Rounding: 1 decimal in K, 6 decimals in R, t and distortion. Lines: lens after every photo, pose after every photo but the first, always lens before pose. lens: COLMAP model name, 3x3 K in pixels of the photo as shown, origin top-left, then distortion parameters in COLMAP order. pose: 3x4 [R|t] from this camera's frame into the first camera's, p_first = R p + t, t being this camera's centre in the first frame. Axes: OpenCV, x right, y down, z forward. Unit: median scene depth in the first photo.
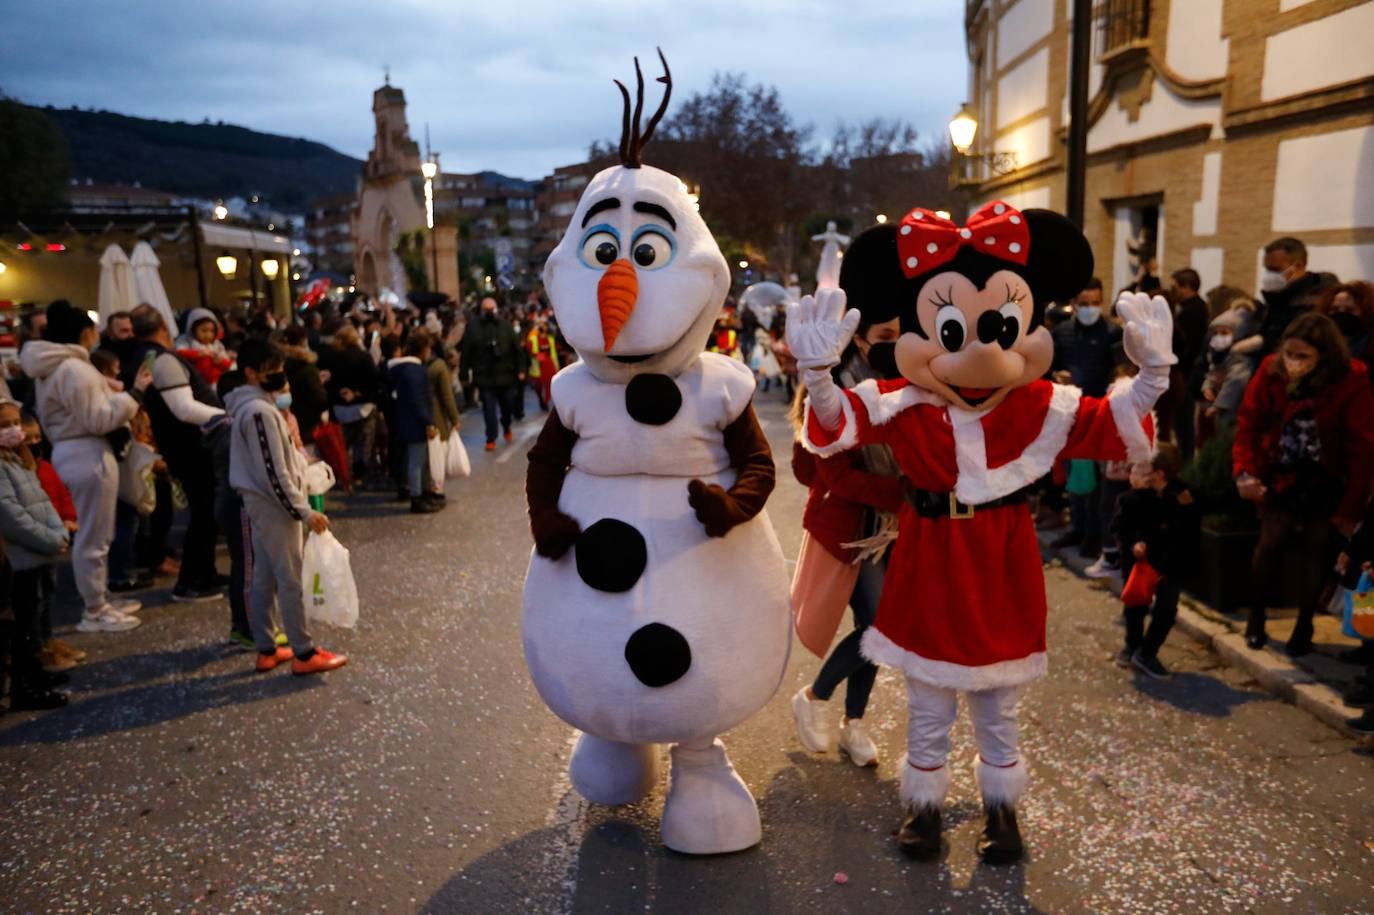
lens RADIAL K [[1024.3, 0, 676.6], [0, 1024.3, 447.7], [0, 0, 1]] dist [0.003996, 0.022814]
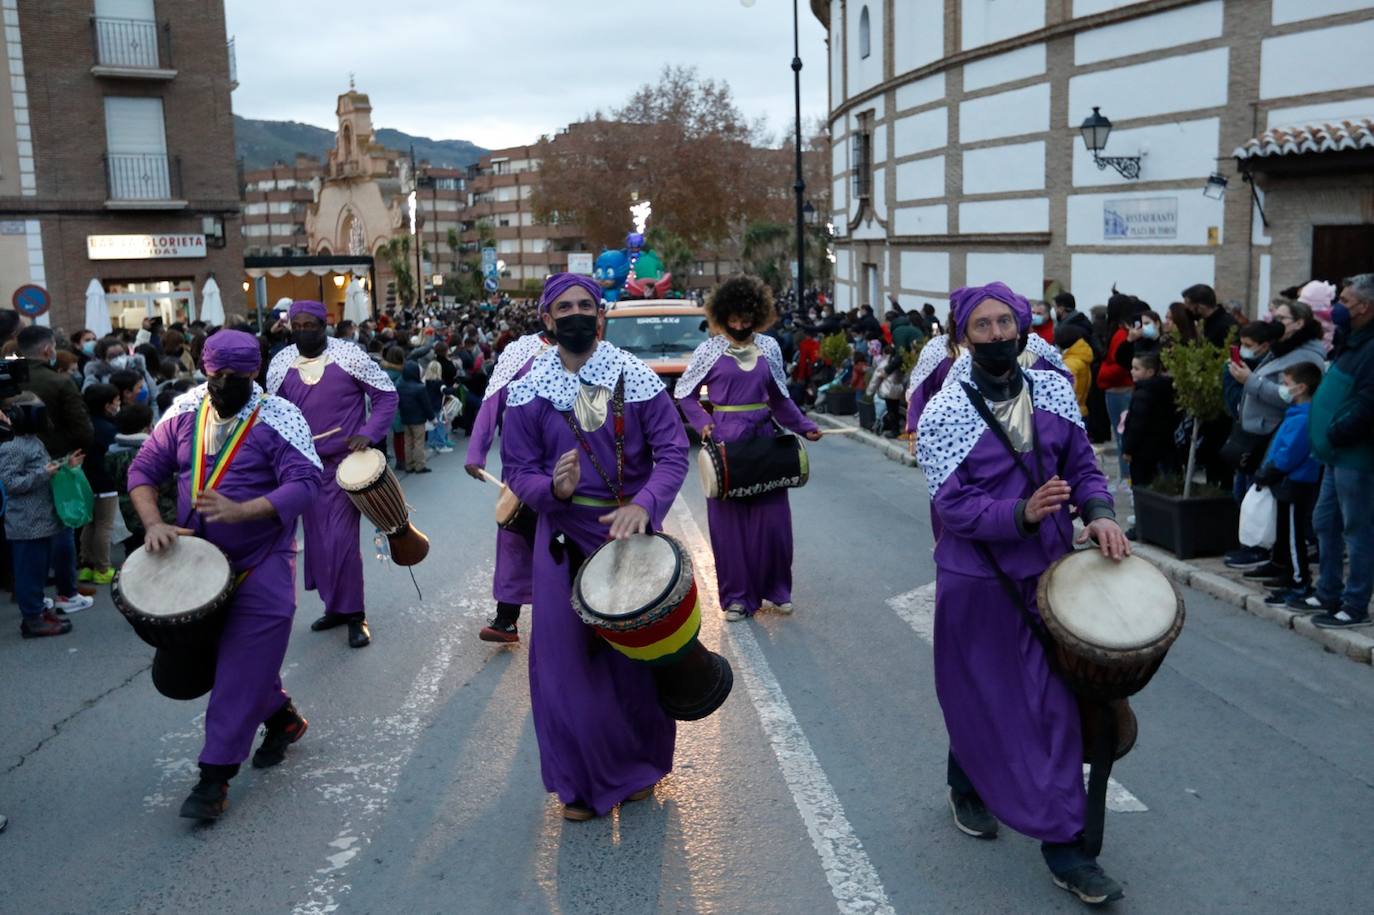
lens RADIAL K [[1271.6, 0, 685.8], [0, 1271.6, 450.7], [0, 0, 1]] dist [-0.000099, 0.000000]
pose [[0.998589, -0.002769, 0.053032, -0.009646], [0.003564, 0.999883, -0.014891, 0.025128], [-0.052984, 0.015059, 0.998482, -0.228331]]
